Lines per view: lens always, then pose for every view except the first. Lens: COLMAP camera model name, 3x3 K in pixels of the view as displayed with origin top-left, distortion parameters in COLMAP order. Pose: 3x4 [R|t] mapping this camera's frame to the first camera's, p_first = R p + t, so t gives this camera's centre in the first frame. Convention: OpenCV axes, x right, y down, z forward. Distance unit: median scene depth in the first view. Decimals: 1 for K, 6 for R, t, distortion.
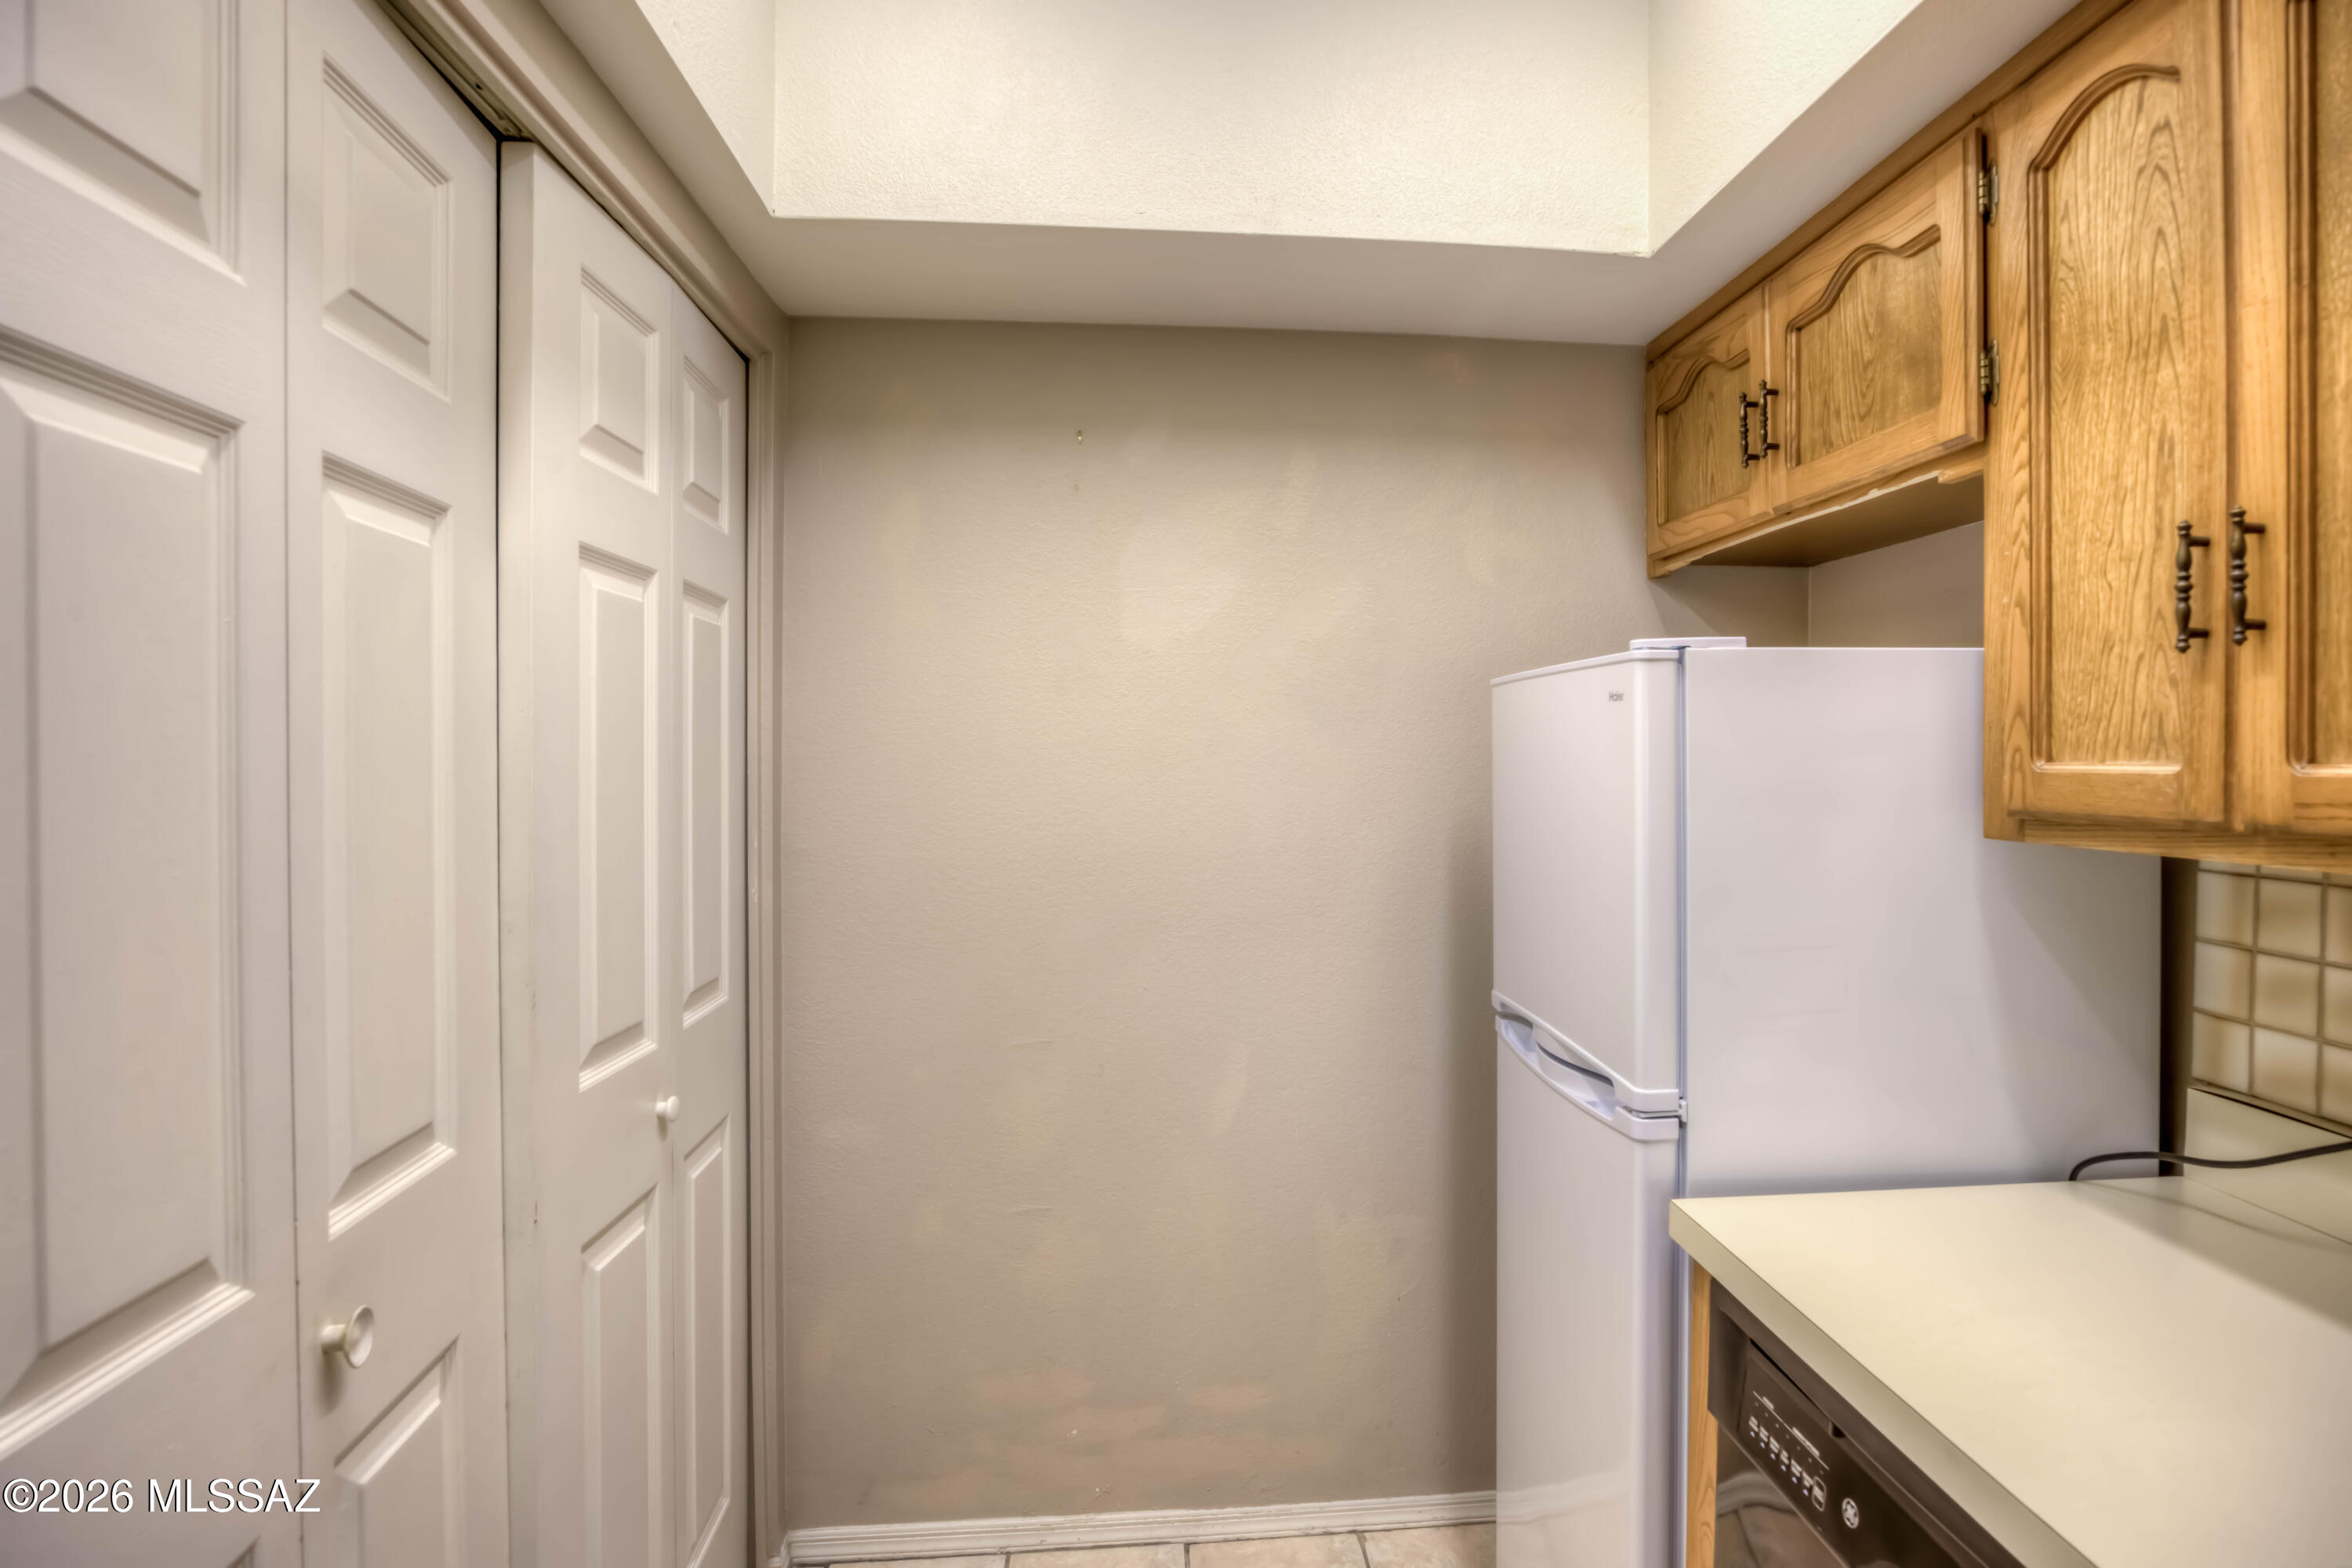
lens RADIAL K [[1260.2, 0, 1187.9], [0, 1260.2, 774.6], [0, 0, 1]] dist [-0.028293, -0.000399]
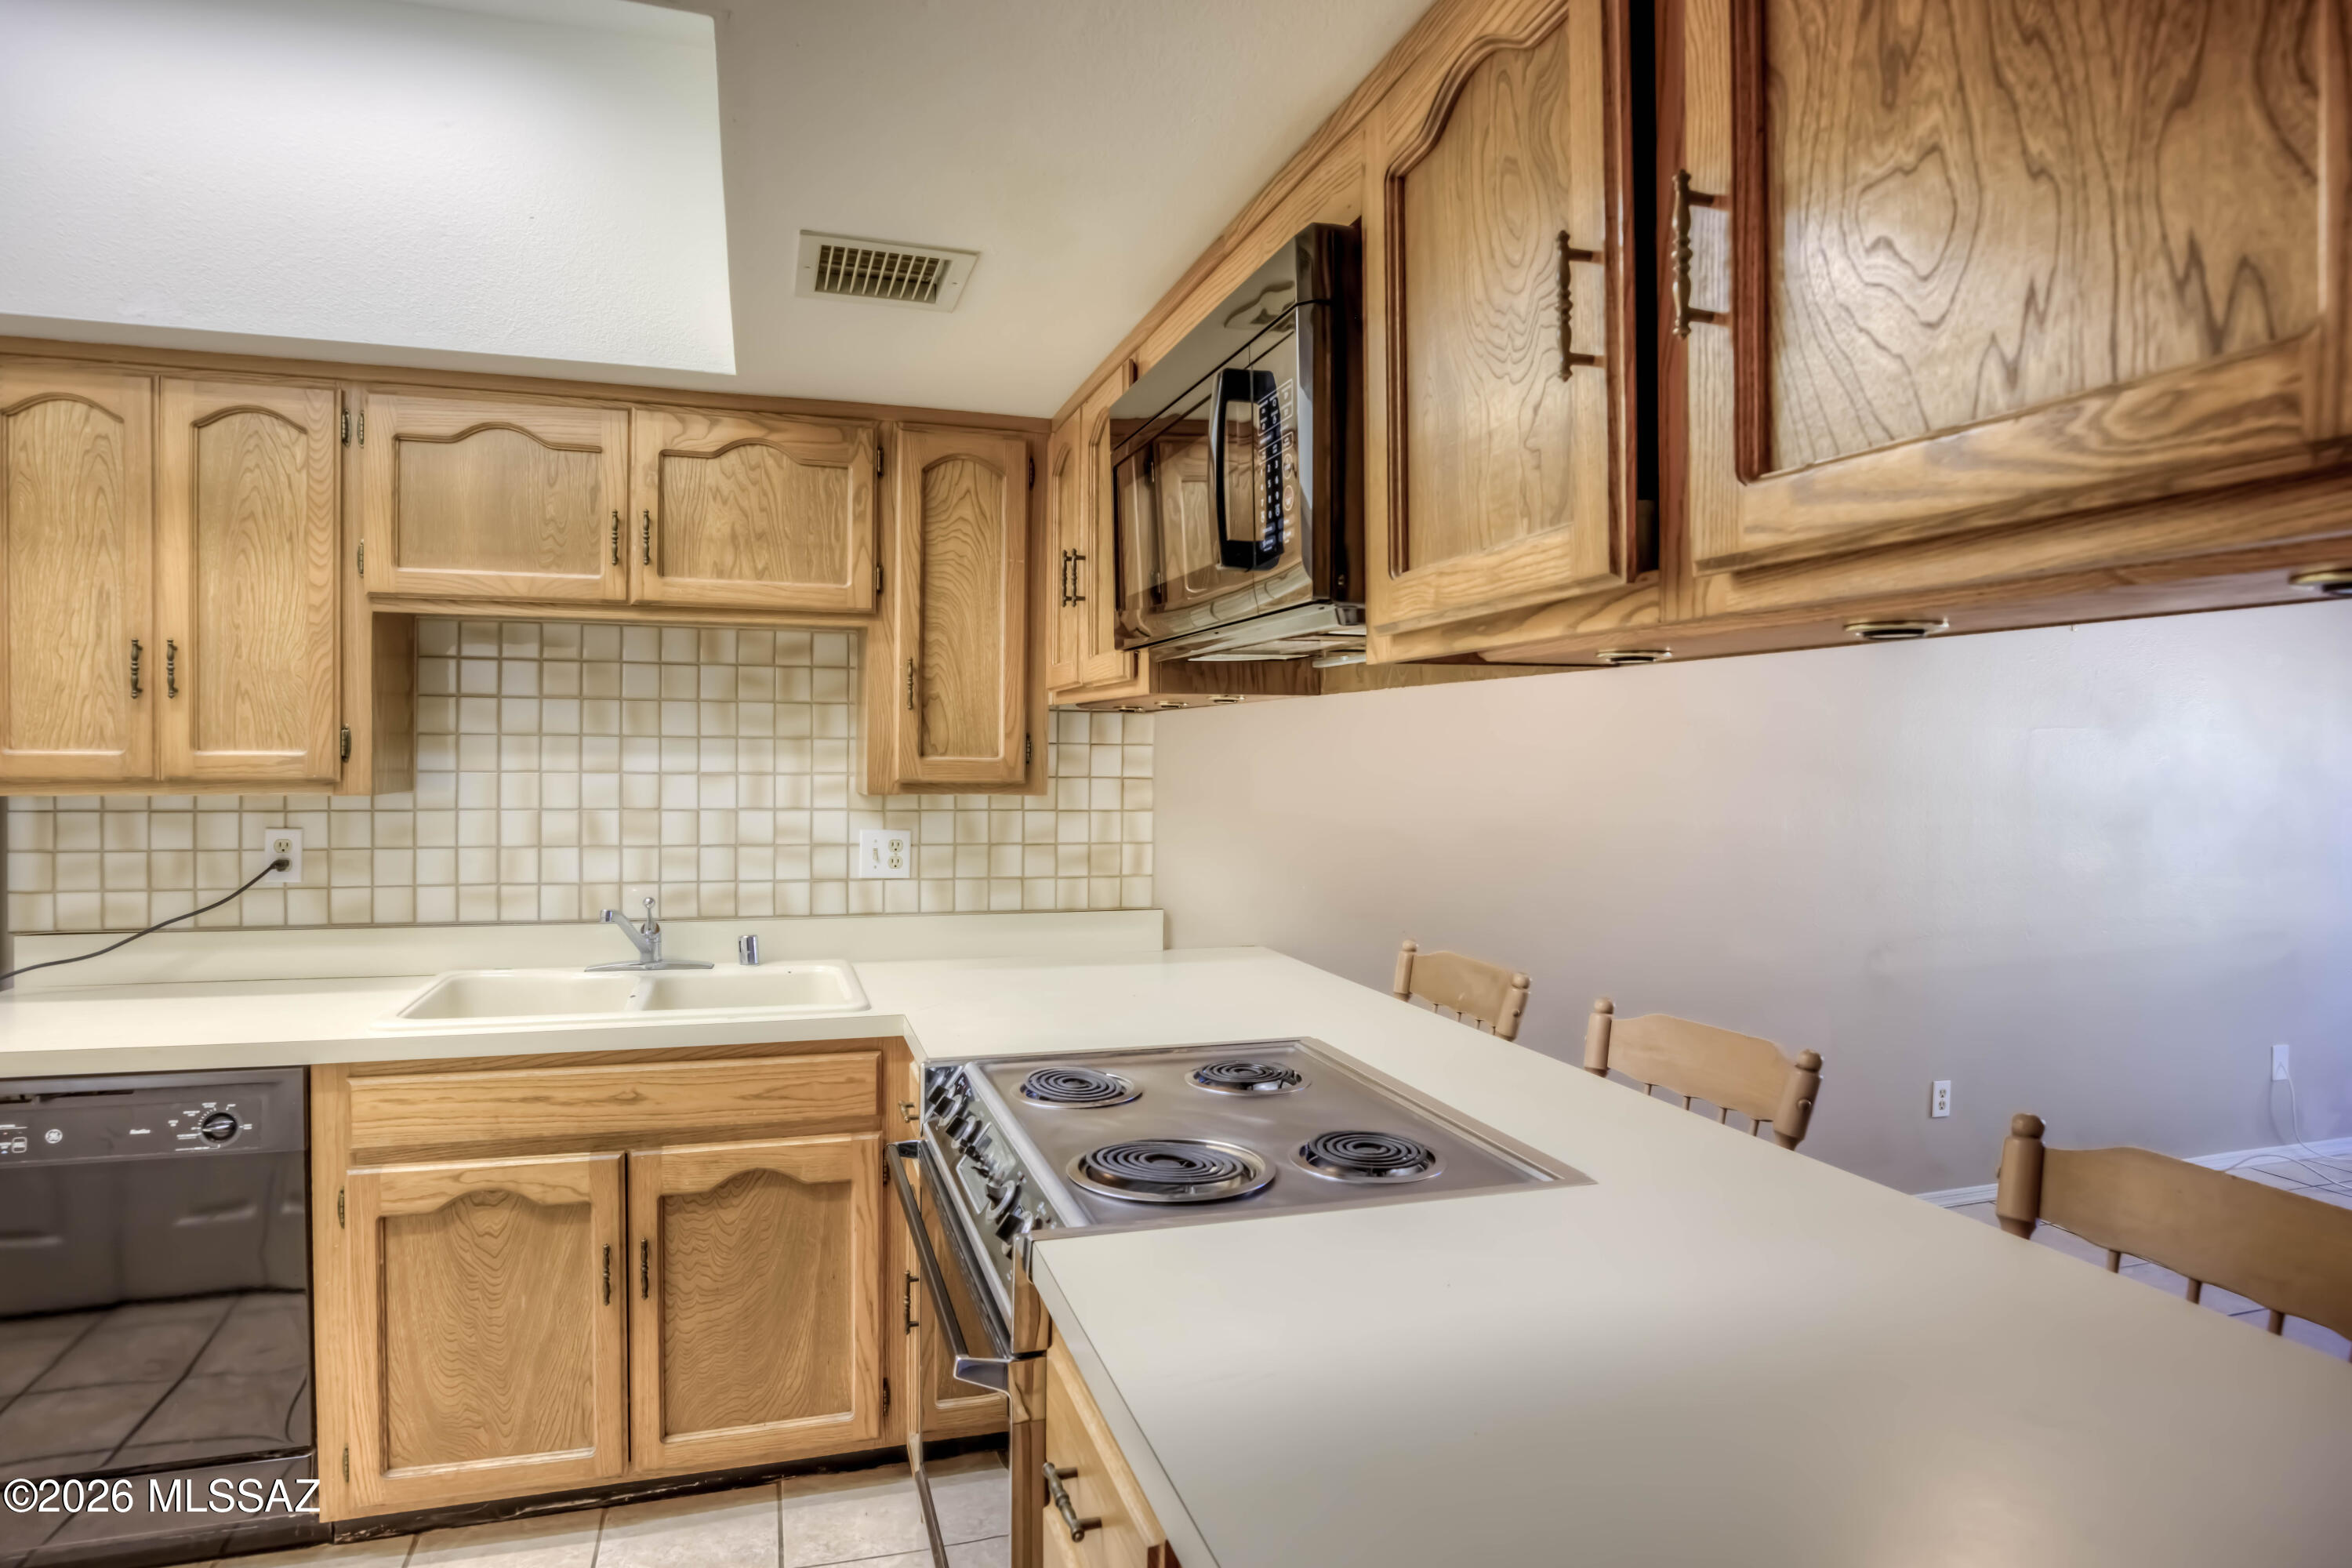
lens RADIAL K [[1260.2, 0, 1171.8], [0, 1260.2, 776.0], [0, 0, 1]] dist [-0.028293, -0.000399]
pose [[-0.229999, -0.018332, 0.973018, -1.549139], [0.006262, 0.999774, 0.020316, 0.003342], [-0.973171, 0.010765, -0.229832, -0.238812]]
